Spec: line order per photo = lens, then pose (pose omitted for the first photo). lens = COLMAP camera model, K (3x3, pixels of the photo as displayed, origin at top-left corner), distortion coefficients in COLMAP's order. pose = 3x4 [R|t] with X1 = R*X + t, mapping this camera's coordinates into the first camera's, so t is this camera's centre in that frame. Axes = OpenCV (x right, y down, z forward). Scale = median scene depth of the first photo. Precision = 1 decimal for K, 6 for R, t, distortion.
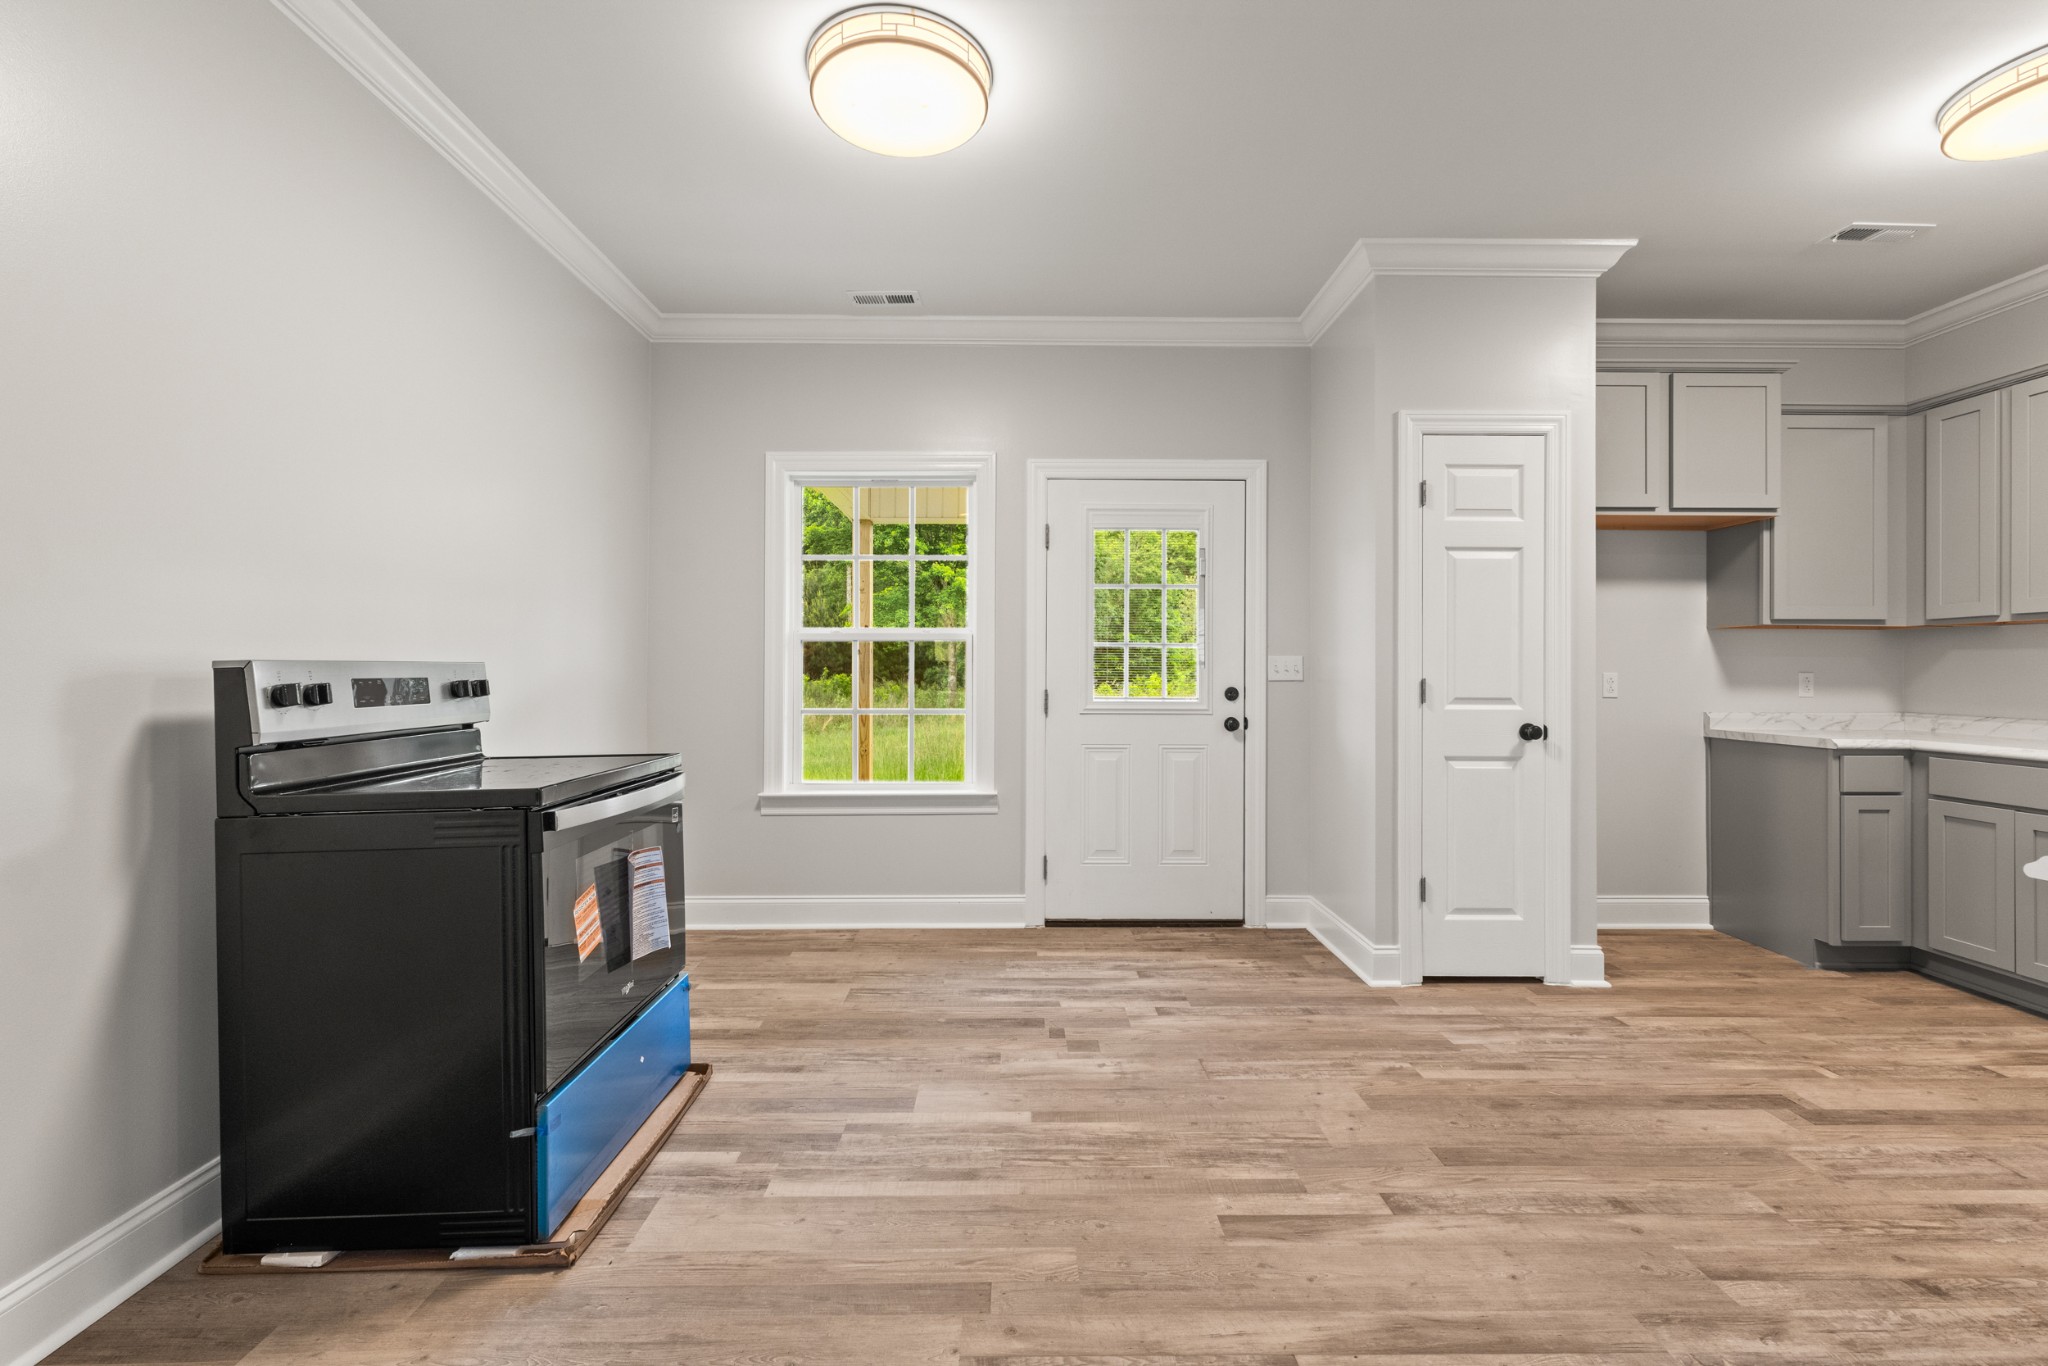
lens RADIAL K [[864.0, 0, 1024.4], [0, 864.0, 673.0], [0, 0, 1]] dist [0.003959, 0.000332]
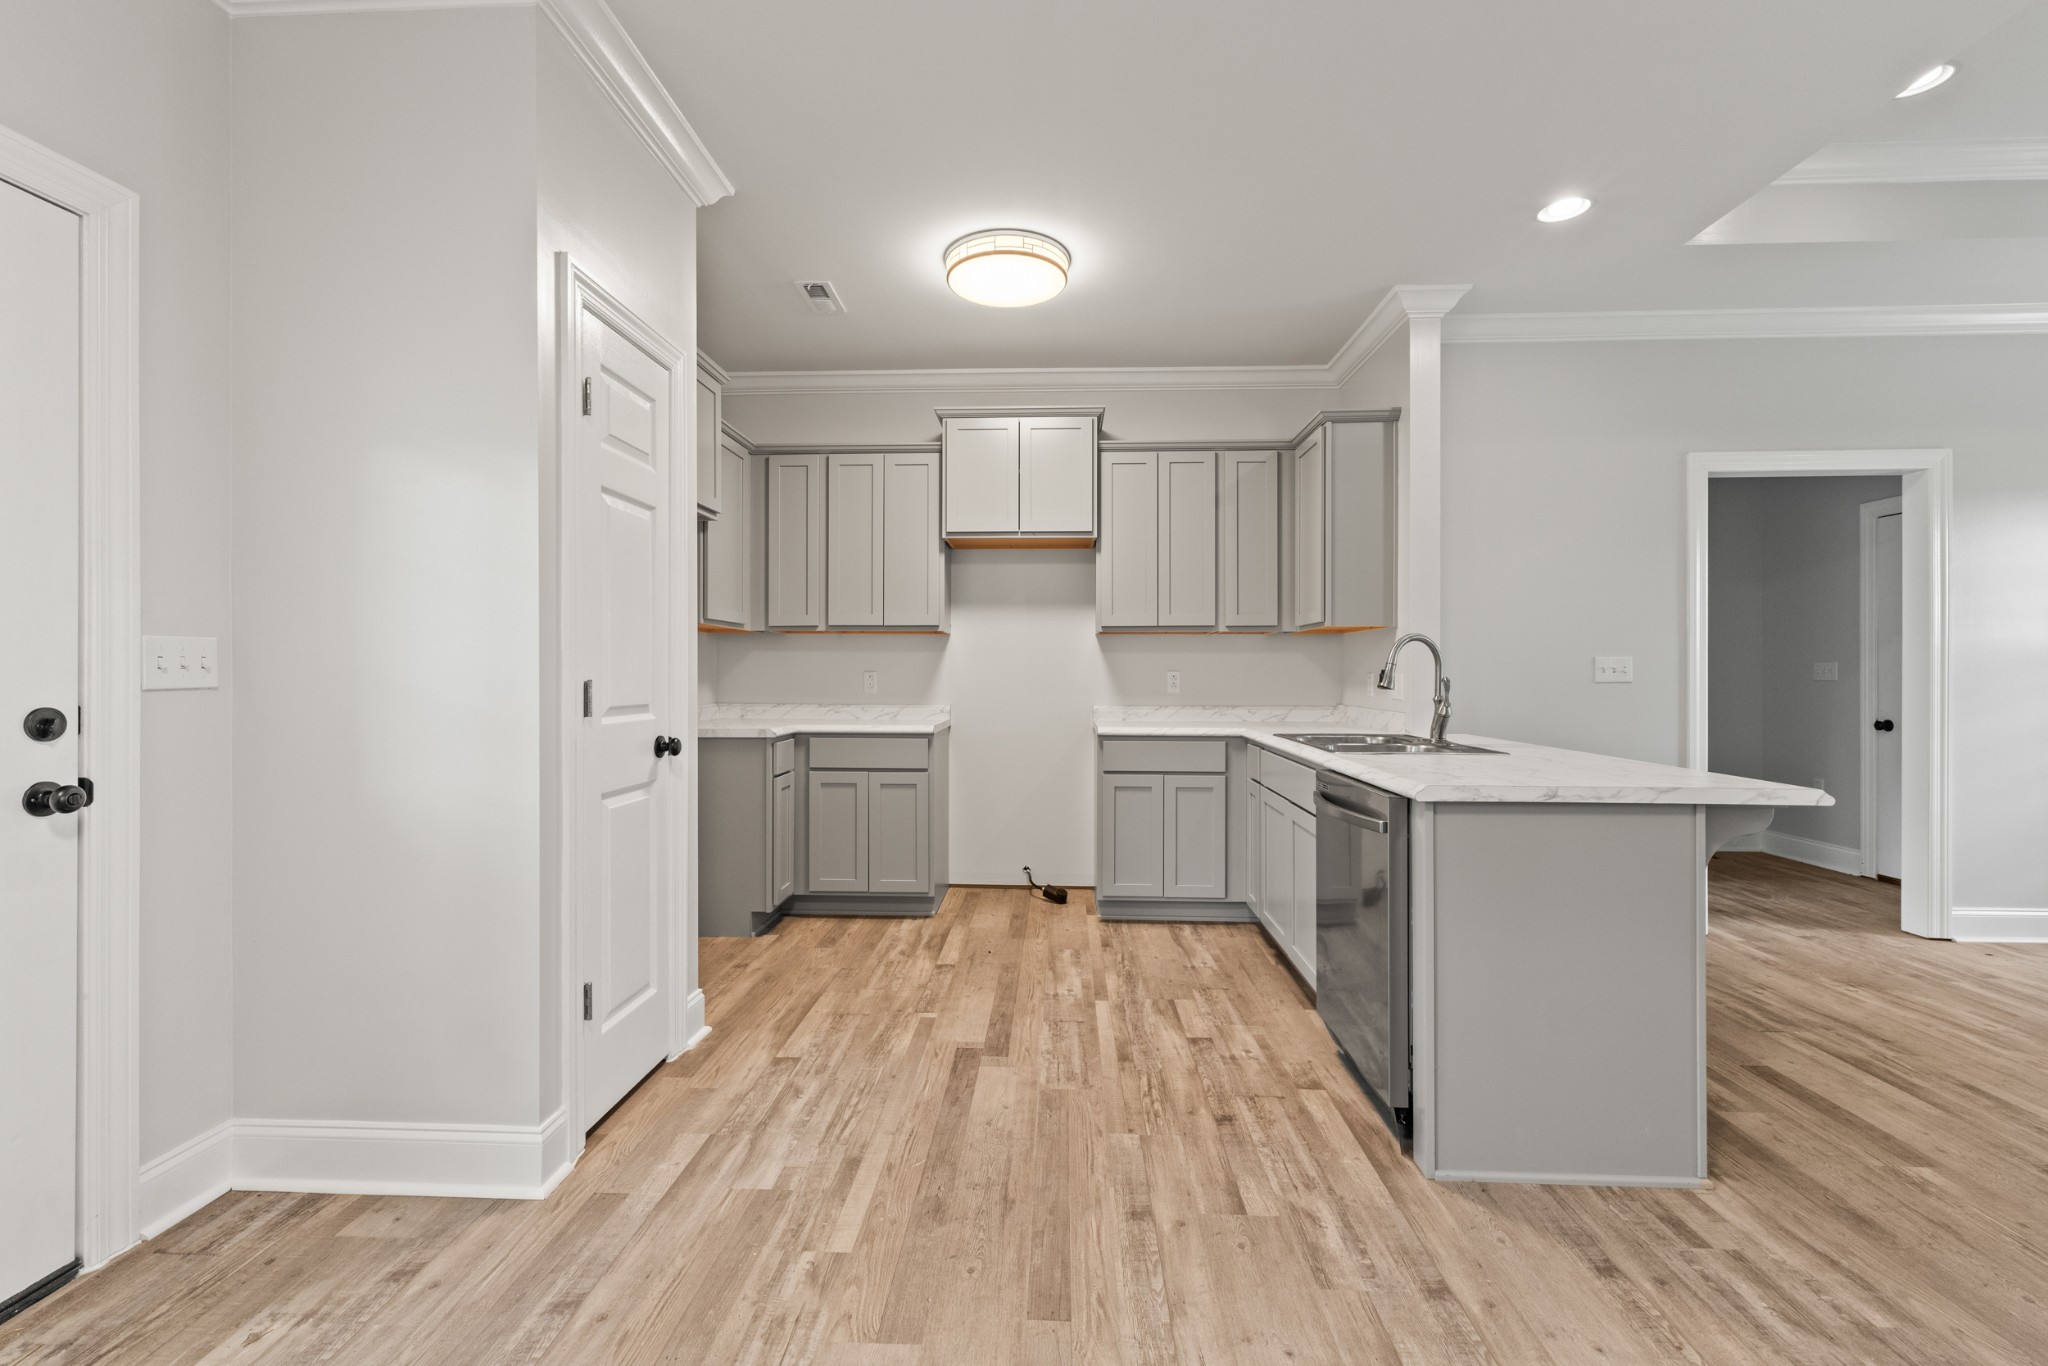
lens RADIAL K [[864.0, 0, 1024.4], [0, 864.0, 673.0], [0, 0, 1]] dist [0.003959, 0.000332]
pose [[0.060588, -0.005684, 0.998147, -0.203435], [0.000934, 0.999984, 0.005637, -0.002792], [-0.998162, 0.000590, 0.060593, 0.743543]]
